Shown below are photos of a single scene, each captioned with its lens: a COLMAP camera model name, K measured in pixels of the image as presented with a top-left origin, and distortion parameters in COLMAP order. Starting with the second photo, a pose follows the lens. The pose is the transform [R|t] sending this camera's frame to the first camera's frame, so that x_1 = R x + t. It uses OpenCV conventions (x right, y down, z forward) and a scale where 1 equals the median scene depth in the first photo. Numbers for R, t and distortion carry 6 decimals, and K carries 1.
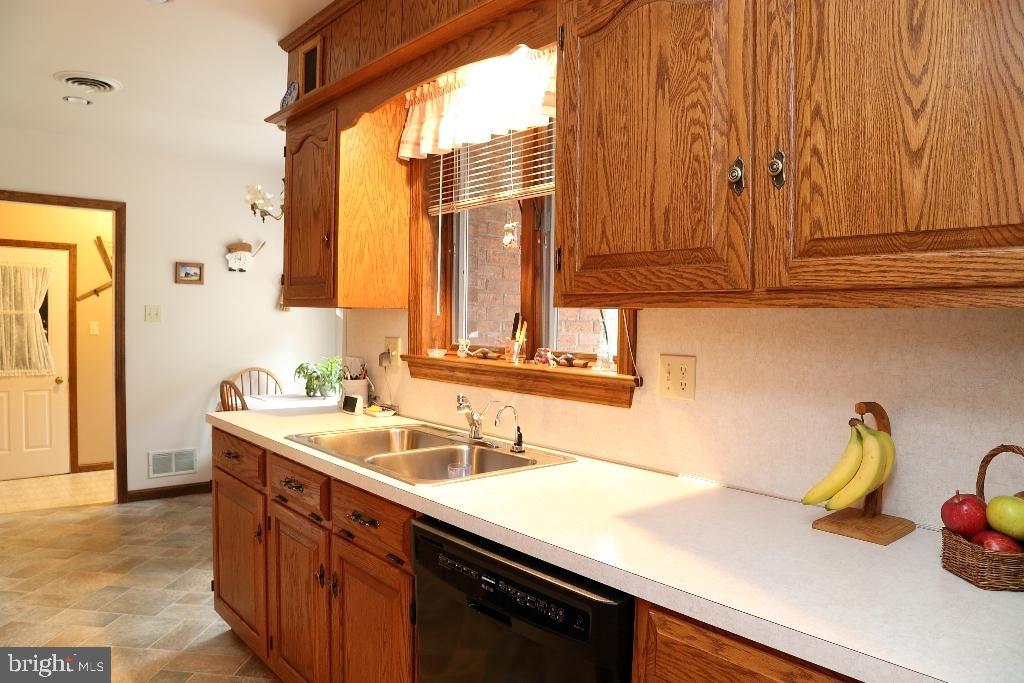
lens RADIAL K [[708.7, 0, 512.0], [0, 708.7, 341.5], [0, 0, 1]] dist [-0.123394, 0.059266]
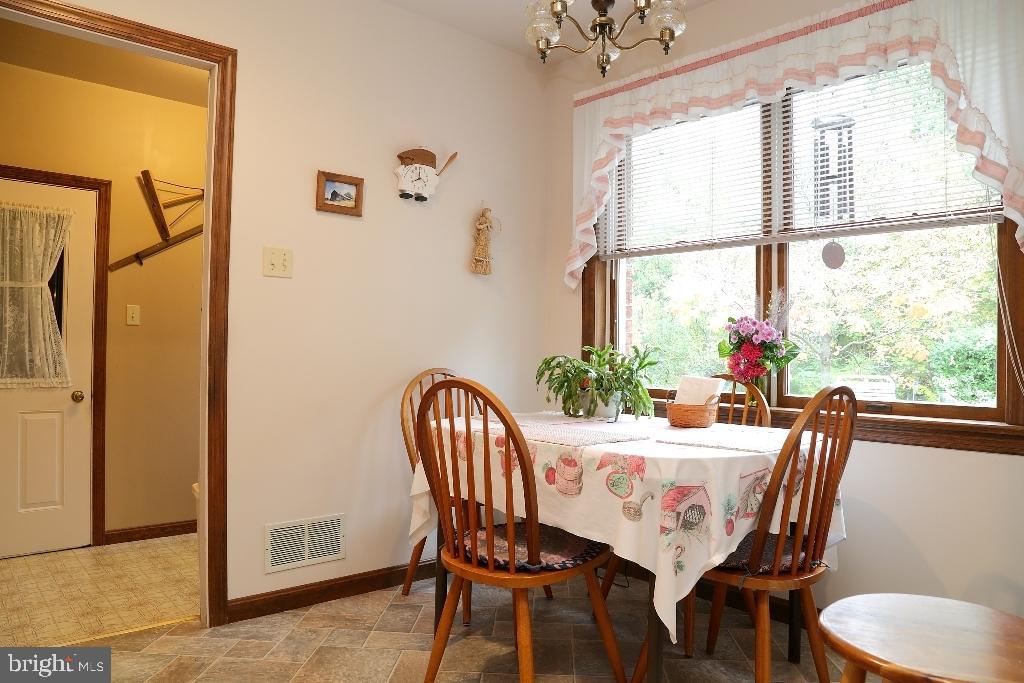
lens RADIAL K [[708.7, 0, 512.0], [0, 708.7, 341.5], [0, 0, 1]] dist [-0.123394, 0.059266]
pose [[0.999859, -0.002585, 0.016602, -0.288382], [0.003319, 0.999012, -0.044314, 0.037190], [-0.016471, 0.044363, 0.998880, 0.379438]]
